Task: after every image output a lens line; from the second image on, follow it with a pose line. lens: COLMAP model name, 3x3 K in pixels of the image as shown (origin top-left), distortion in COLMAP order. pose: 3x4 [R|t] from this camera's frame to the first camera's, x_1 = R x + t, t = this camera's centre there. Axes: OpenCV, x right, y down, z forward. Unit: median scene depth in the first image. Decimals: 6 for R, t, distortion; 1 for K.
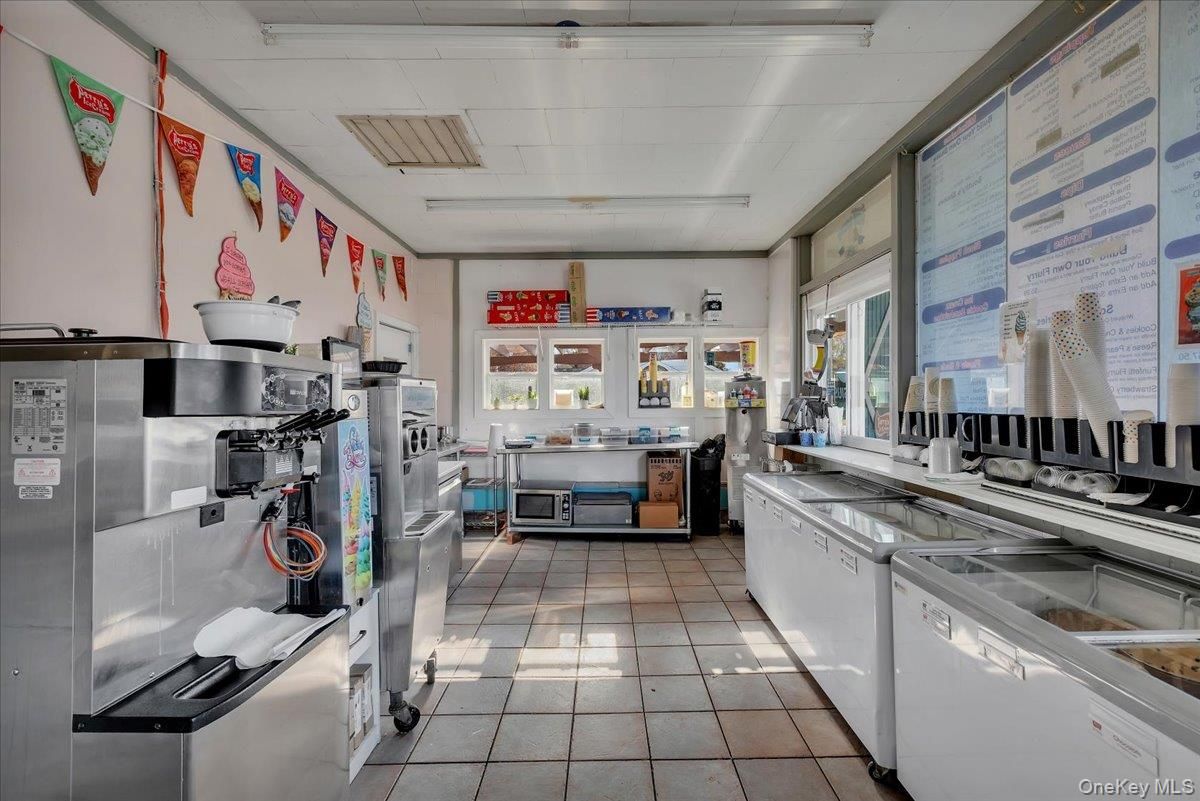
lens RADIAL K [[538.6, 0, 609.9], [0, 538.6, 396.9], [0, 0, 1]] dist [-0.001241, 0.000615]
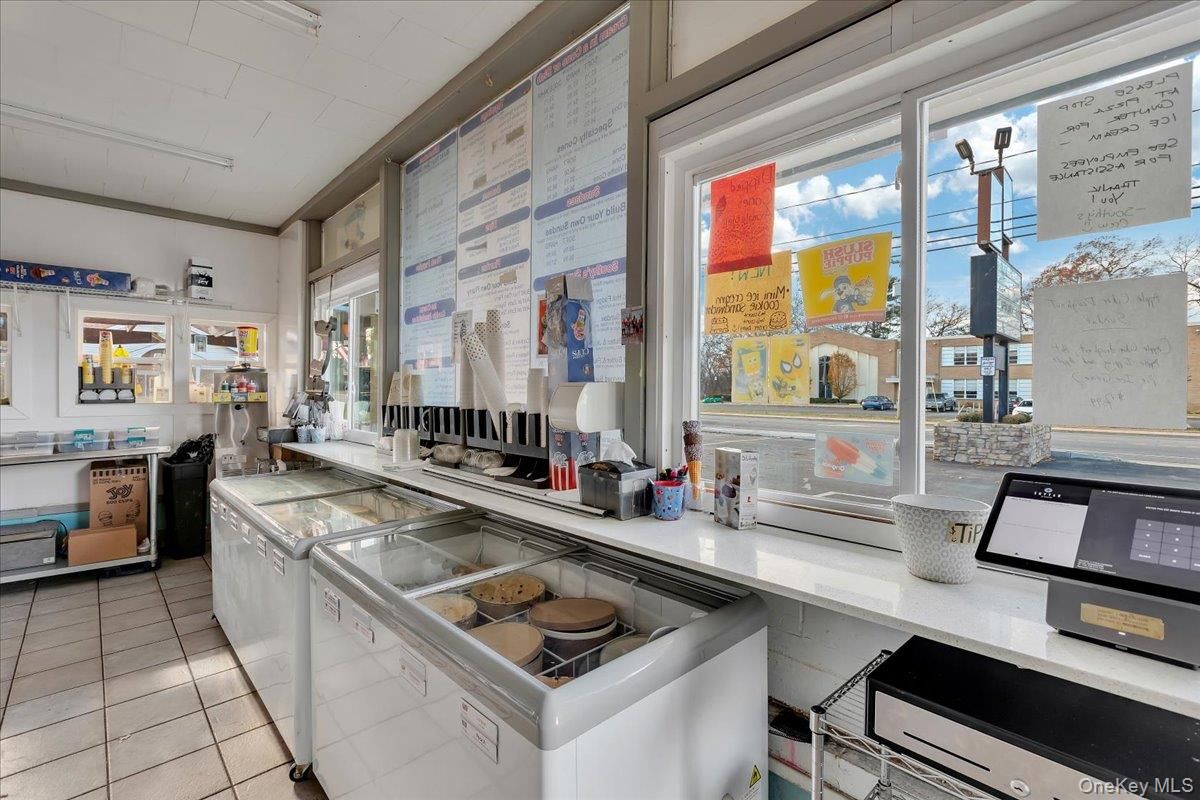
lens RADIAL K [[538.6, 0, 596.1], [0, 538.6, 391.3], [0, 0, 1]] dist [-0.001241, 0.000615]
pose [[0.726774, 0.007757, 0.686833, 0.114329], [-0.008271, 0.999963, -0.002542, -0.001115], [-0.686827, -0.003834, 0.726811, -0.047375]]
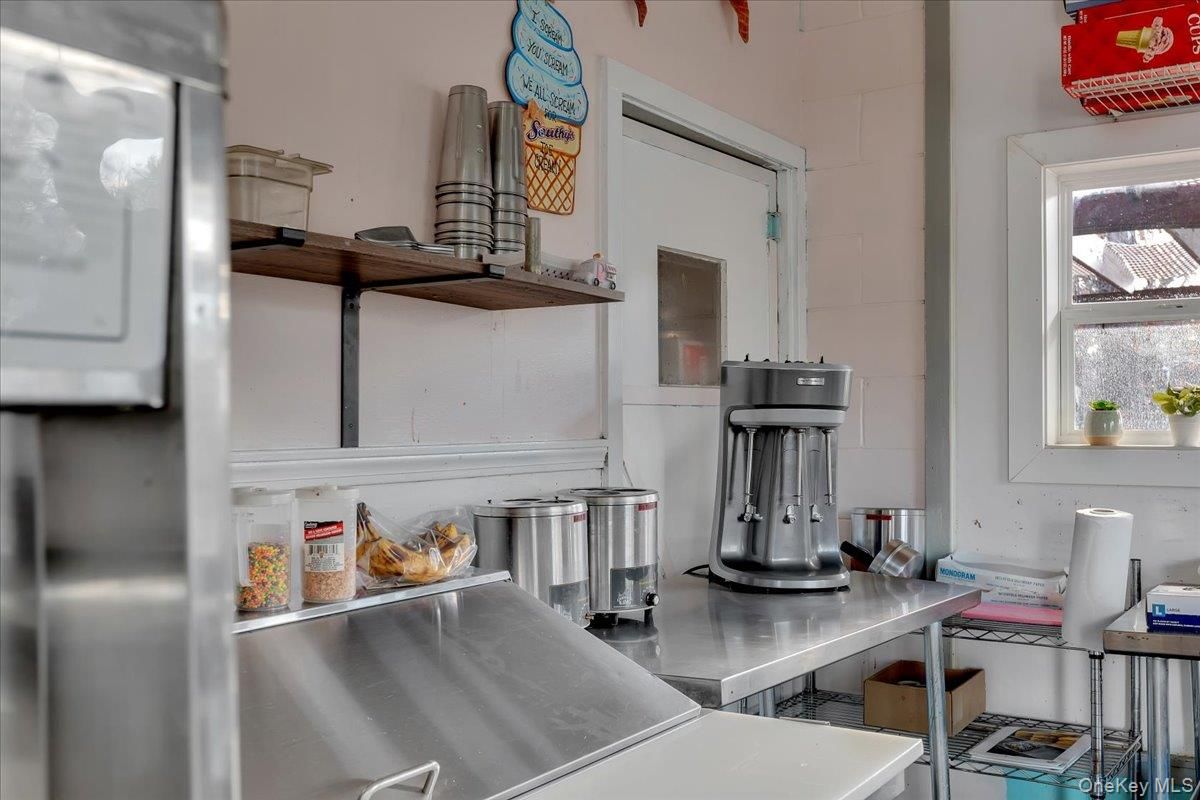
lens RADIAL K [[1179.4, 0, 595.2], [0, 1179.4, 408.3], [0, 0, 1]] dist [-0.002482, 0.000000]
pose [[0.828474, -0.002730, -0.560021, -0.183942], [-0.002520, 0.999960, -0.008603, 0.019449], [0.560022, 0.008539, 0.828434, 0.777707]]
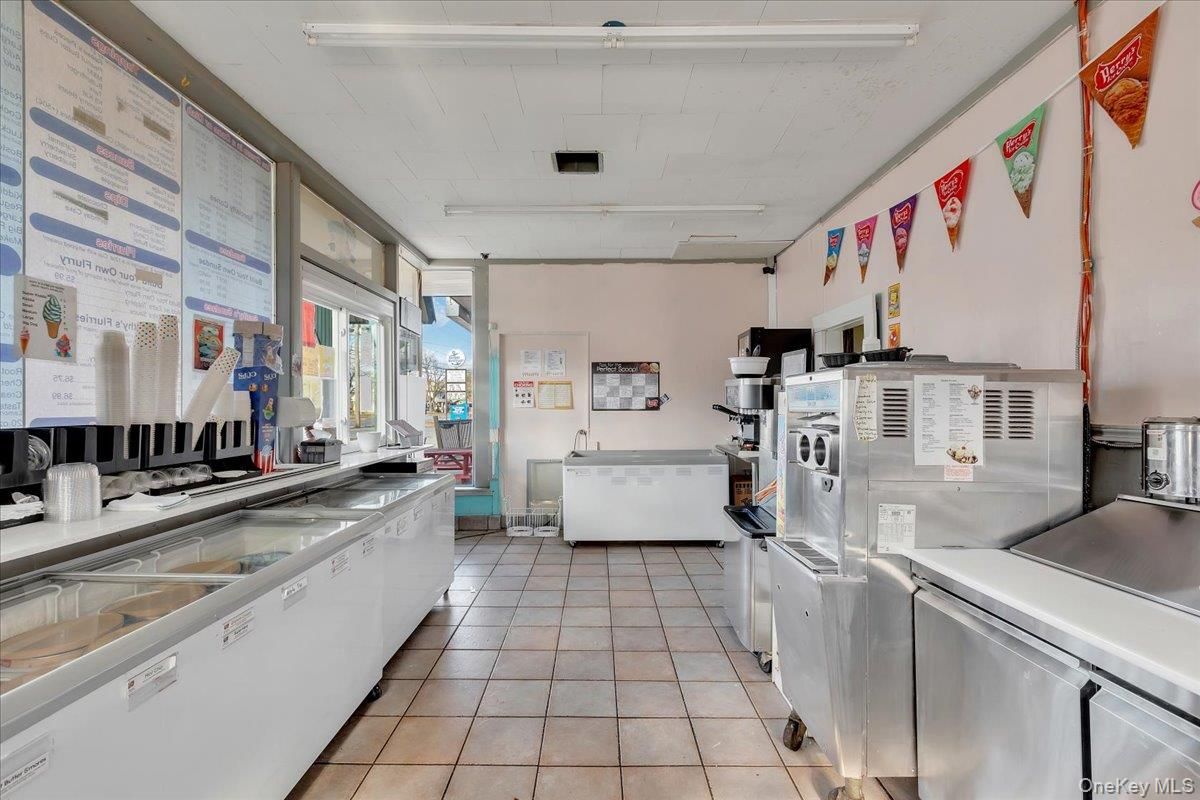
lens RADIAL K [[617.5, 0, 605.2], [0, 617.5, 404.2], [0, 0, 1]] dist [-0.002827, -0.001493]
pose [[-0.999924, 0.010899, 0.005757, -0.038562], [0.010880, 0.999935, -0.003269, 0.008835], [-0.005792, -0.003206, -0.999978, 1.355601]]
